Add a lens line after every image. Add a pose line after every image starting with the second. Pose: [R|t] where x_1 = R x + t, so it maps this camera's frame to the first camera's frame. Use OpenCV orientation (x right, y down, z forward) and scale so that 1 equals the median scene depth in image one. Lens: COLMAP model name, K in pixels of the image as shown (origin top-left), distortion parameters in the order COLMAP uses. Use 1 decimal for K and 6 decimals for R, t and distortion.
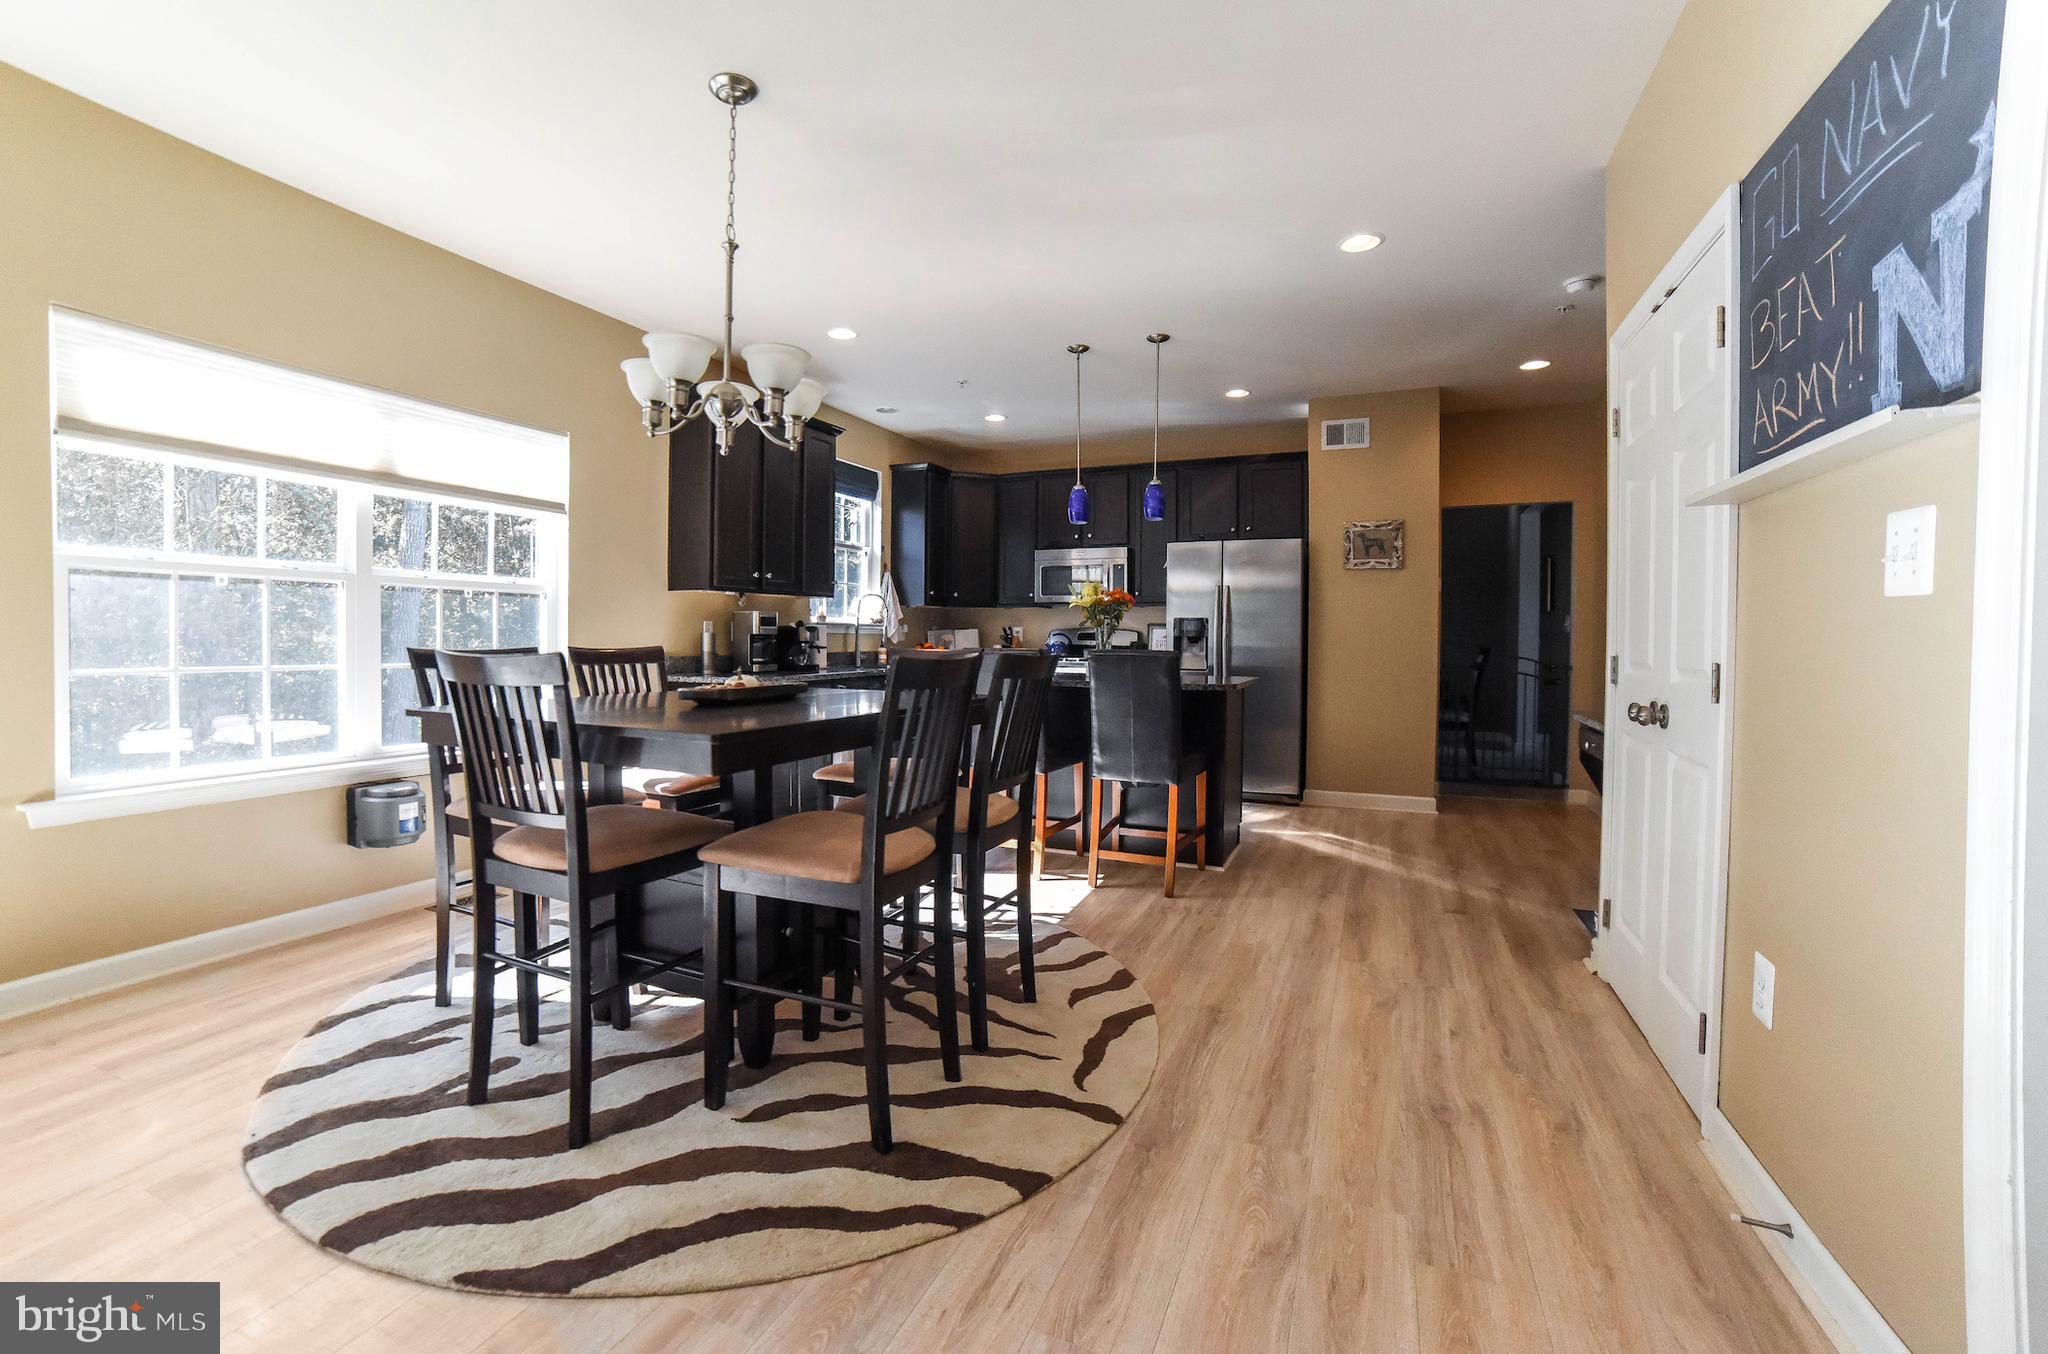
lens RADIAL K [[866.9, 0, 975.2], [0, 866.9, 645.9], [0, 0, 1]] dist [-0.077941, 0.028058]
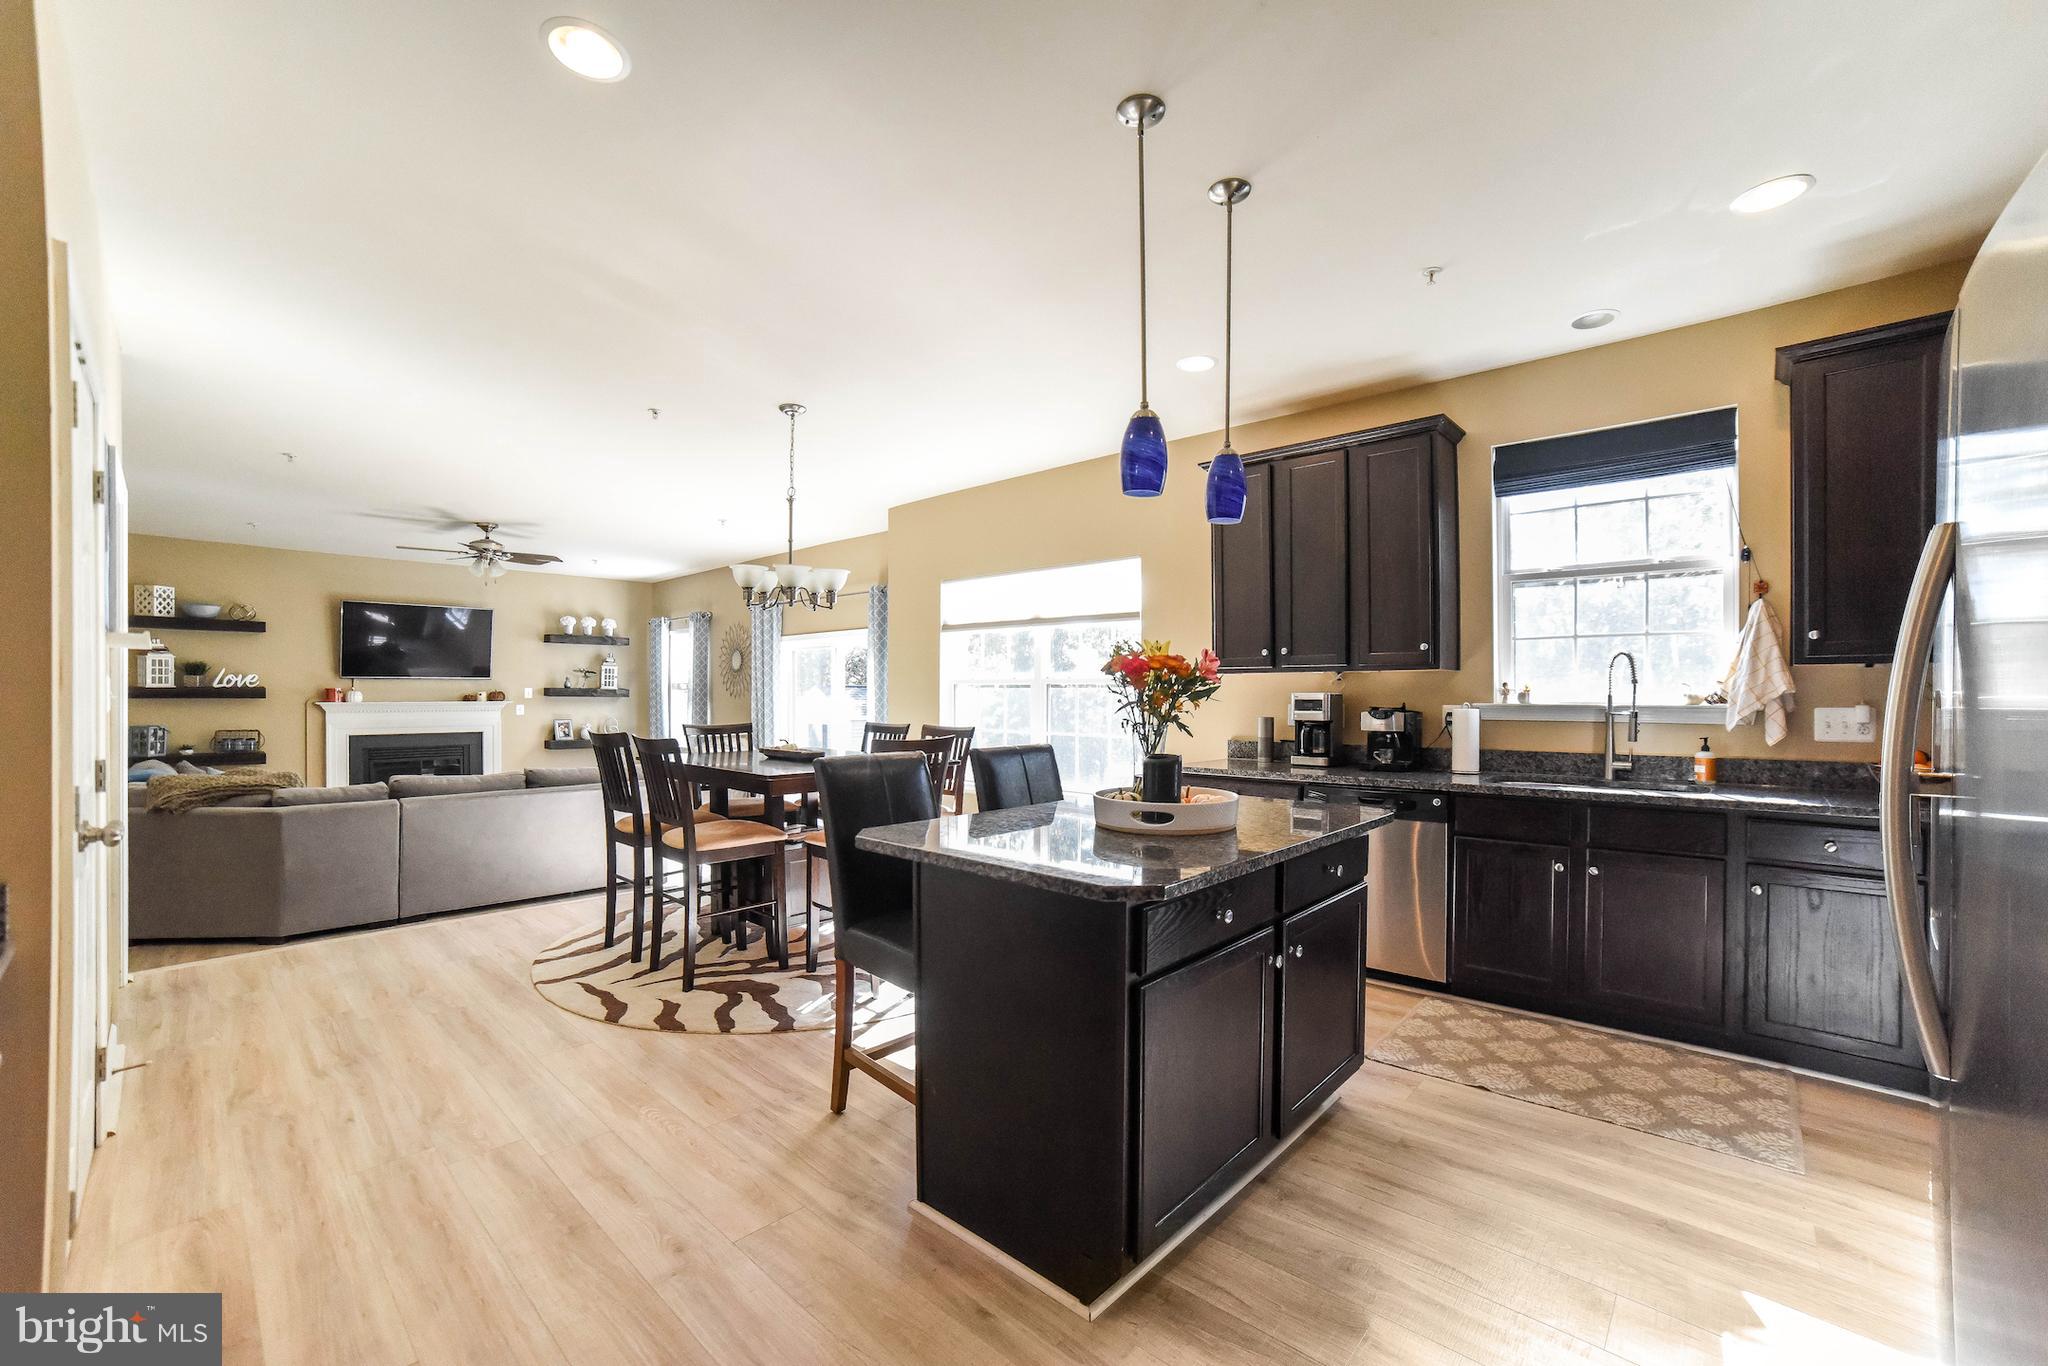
lens RADIAL K [[823.7, 0, 1035.3], [0, 823.7, 693.2], [0, 0, 1]] dist [-0.084250, 0.032645]
pose [[-0.285644, -0.006300, -0.958315, 0.537093], [-0.012191, 0.999921, -0.002940, -0.030986], [0.958258, 0.010843, -0.285698, 0.889381]]
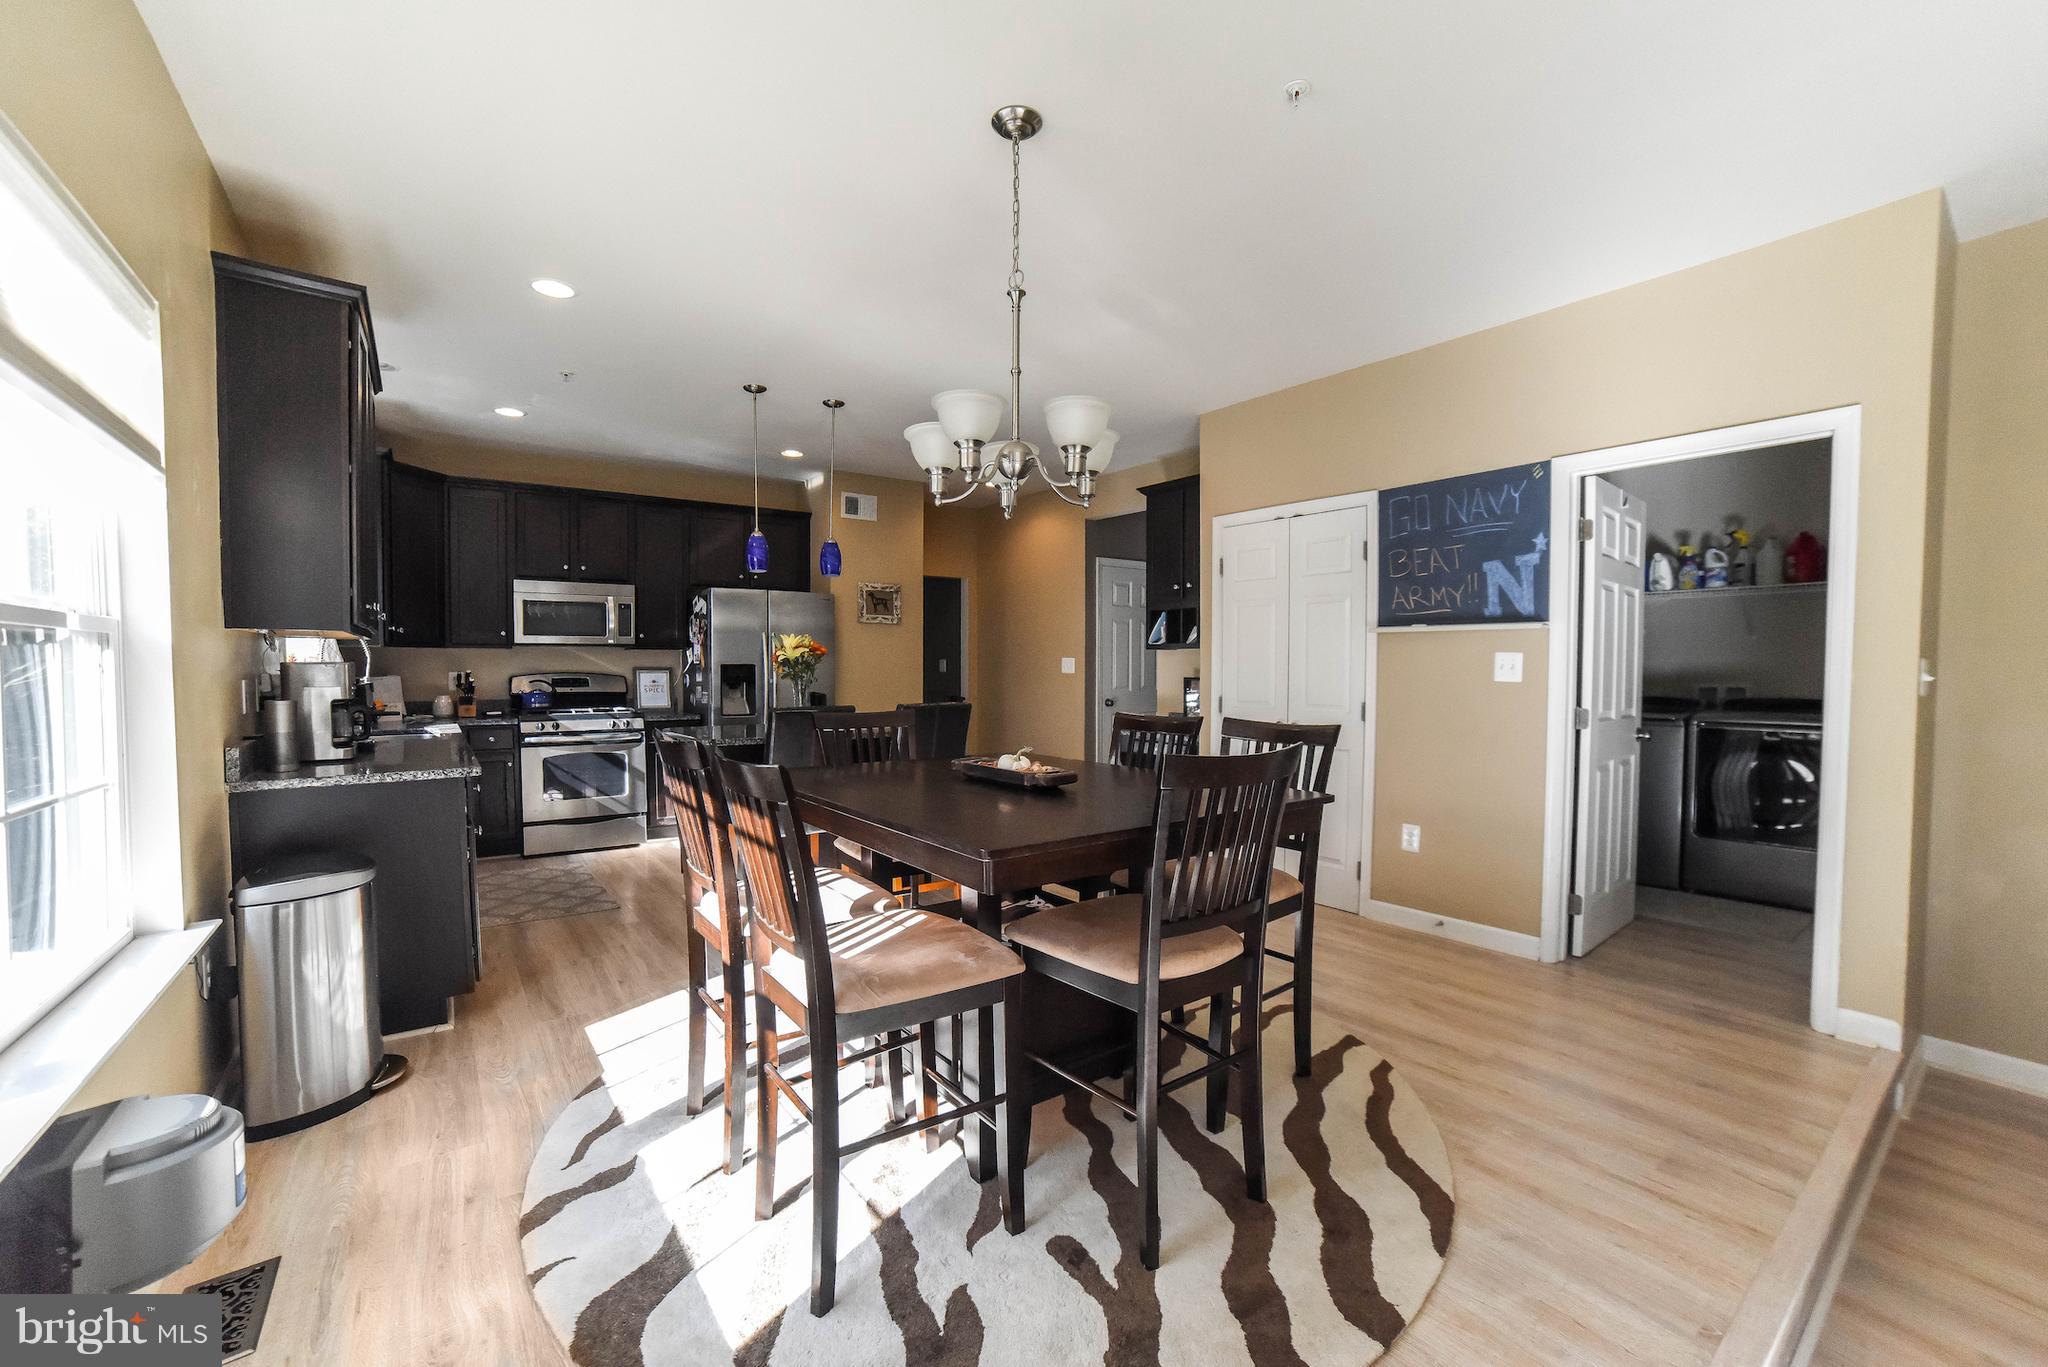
lens RADIAL K [[848.3, 0, 1055.7], [0, 848.3, 691.3], [0, 0, 1]] dist [-0.089858, 0.039747]
pose [[0.439906, -0.034320, 0.897388, -0.495595], [0.010366, 0.999397, 0.033140, -0.031265], [-0.897984, -0.005276, 0.439996, 0.250901]]
